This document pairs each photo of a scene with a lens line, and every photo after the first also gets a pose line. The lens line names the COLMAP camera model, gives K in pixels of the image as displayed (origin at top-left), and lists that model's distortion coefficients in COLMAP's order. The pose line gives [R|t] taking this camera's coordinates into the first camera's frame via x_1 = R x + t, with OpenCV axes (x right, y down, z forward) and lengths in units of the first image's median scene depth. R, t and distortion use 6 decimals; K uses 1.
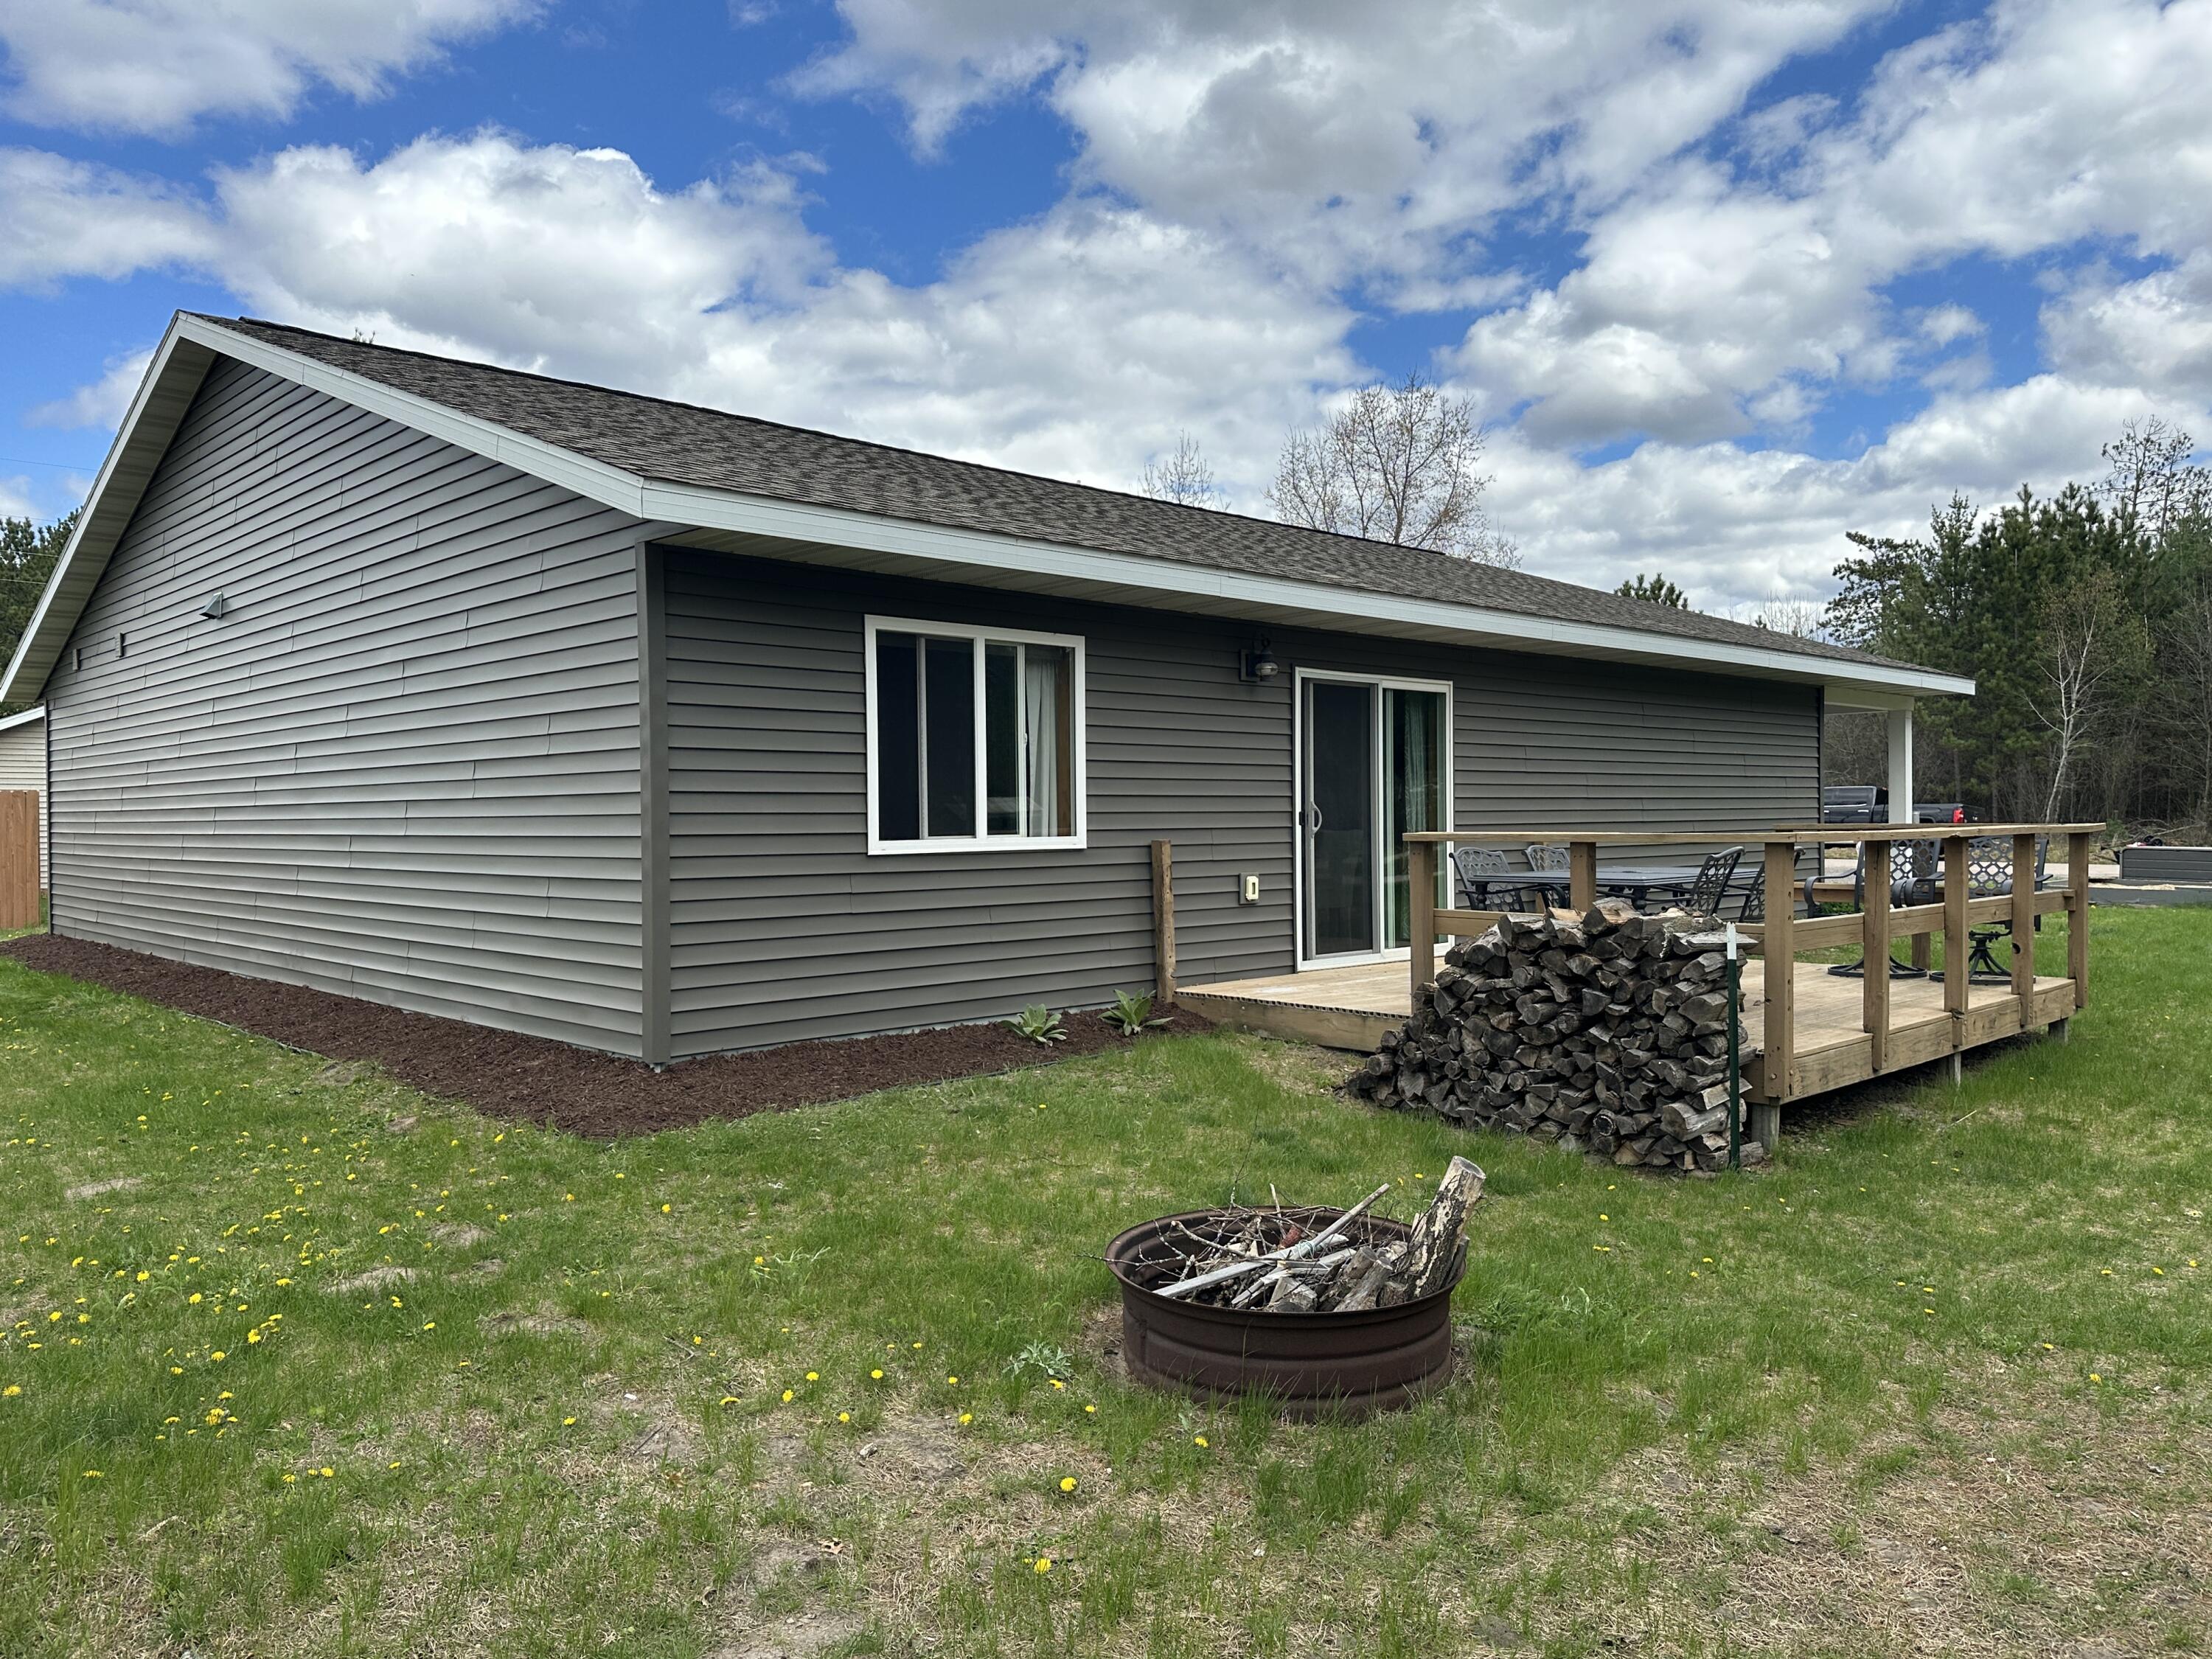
lens RADIAL K [[1604.4, 0, 1106.0], [0, 1604.4, 829.5], [0, 0, 1]] dist [0.004129, 0.002368]
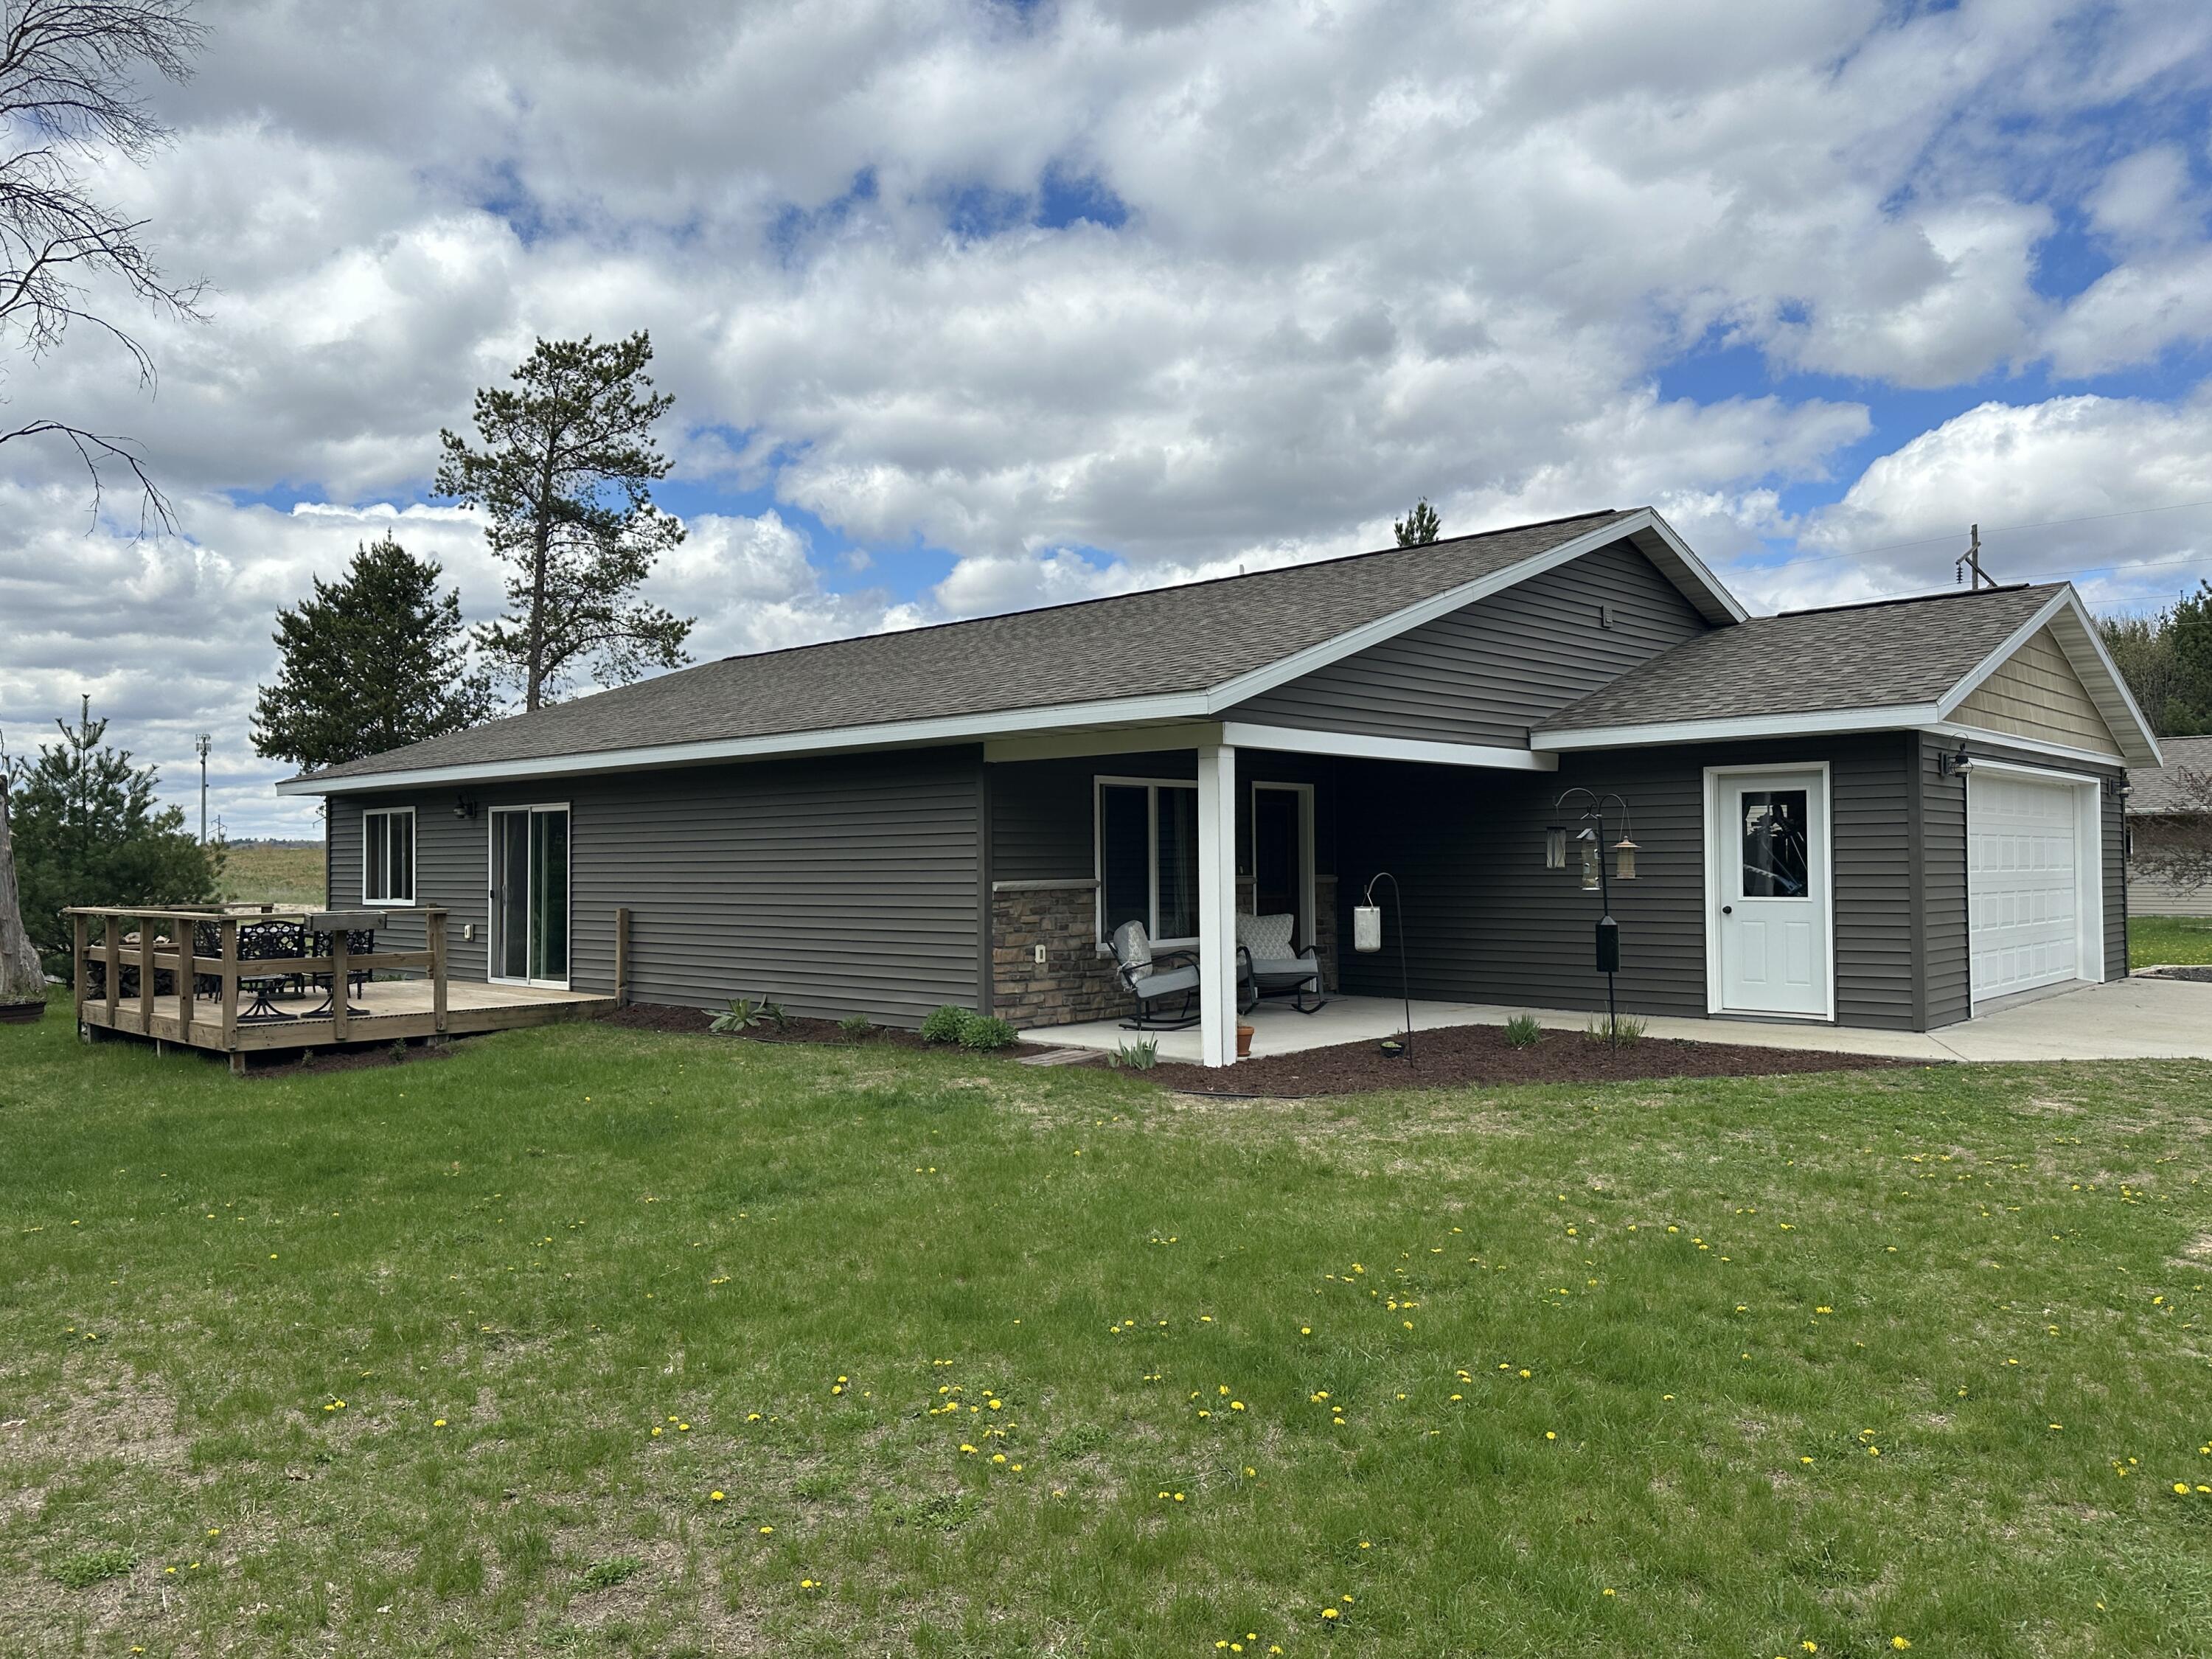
lens RADIAL K [[1604.4, 0, 1106.0], [0, 1604.4, 829.5], [0, 0, 1]] dist [0.004129, 0.002368]
pose [[0.054226, -0.013918, -0.998432, 2.023316], [-0.002741, 0.999897, -0.014087, -0.058252], [0.998525, 0.003500, 0.054182, 1.684455]]
